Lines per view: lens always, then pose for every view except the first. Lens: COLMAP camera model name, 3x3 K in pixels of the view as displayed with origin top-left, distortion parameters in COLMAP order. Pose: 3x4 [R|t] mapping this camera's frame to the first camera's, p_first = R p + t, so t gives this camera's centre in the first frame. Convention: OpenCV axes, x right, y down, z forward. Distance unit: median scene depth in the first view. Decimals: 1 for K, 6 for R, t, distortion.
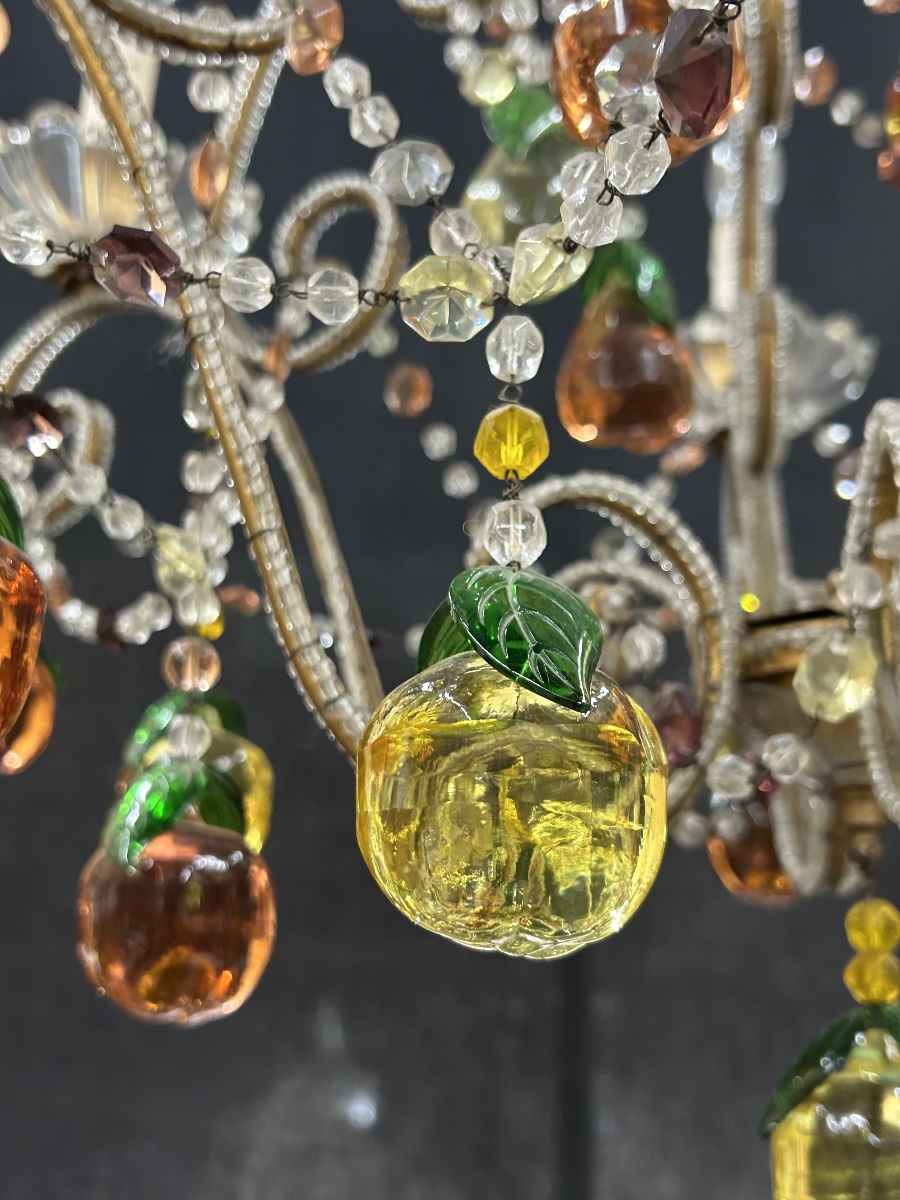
lens RADIAL K [[1523.2, 0, 450.0], [0, 1523.2, 600.0], [0, 0, 1]] dist [0.168718, -0.532187]
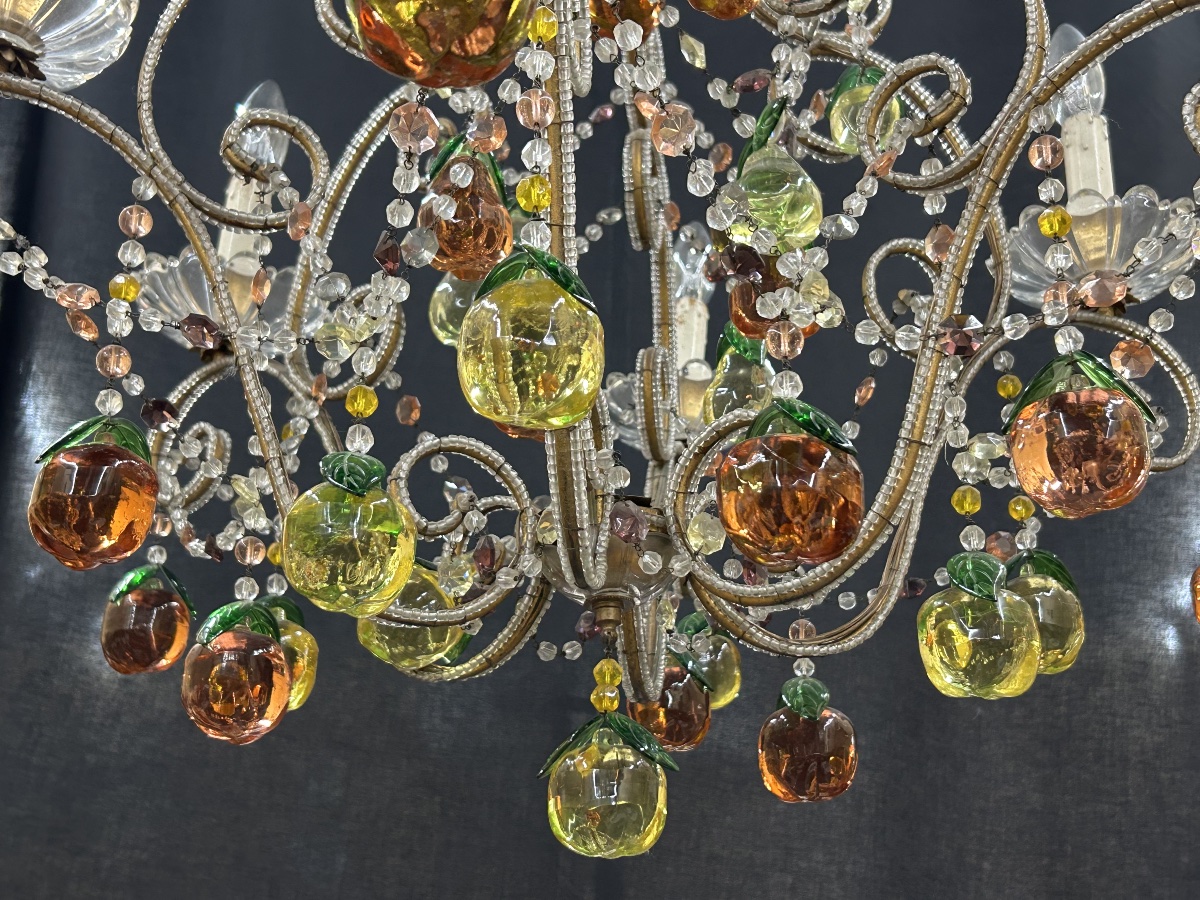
lens RADIAL K [[1676.4, 0, 602.9], [0, 1676.4, 456.1], [0, 0, 1]] dist [0.185129, -0.676789]
pose [[0.998510, -0.024236, -0.048887, 0.362012], [0.016531, 0.988202, -0.152262, 0.253686], [0.052001, 0.151227, 0.987130, -1.002040]]
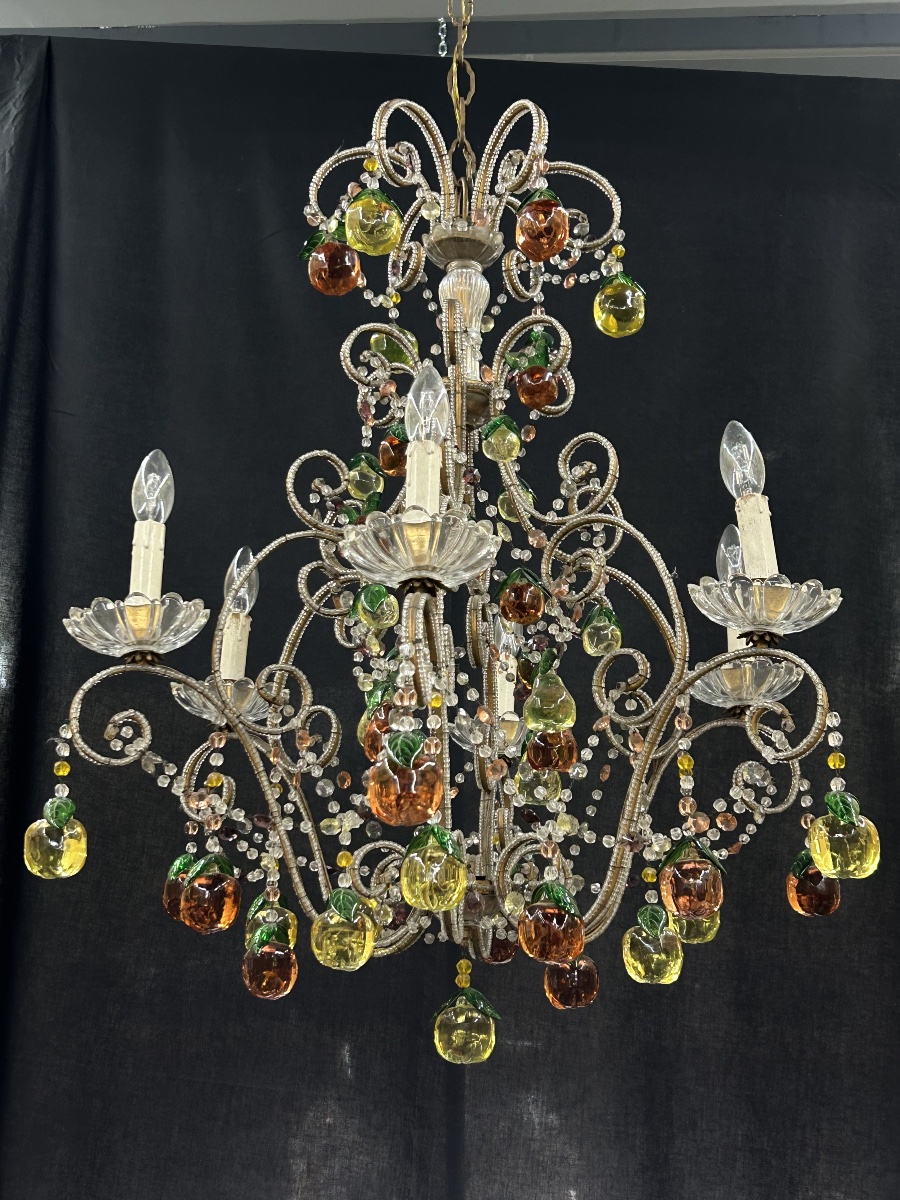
lens RADIAL K [[1676.4, 0, 444.0], [0, 1676.4, 602.5], [0, 0, 1]] dist [0.185129, -0.676789]
pose [[0.998884, -0.027748, -0.038218, 0.389211], [0.026317, 0.998951, -0.037462, -0.472782], [0.039218, 0.036414, 0.998567, -2.863918]]
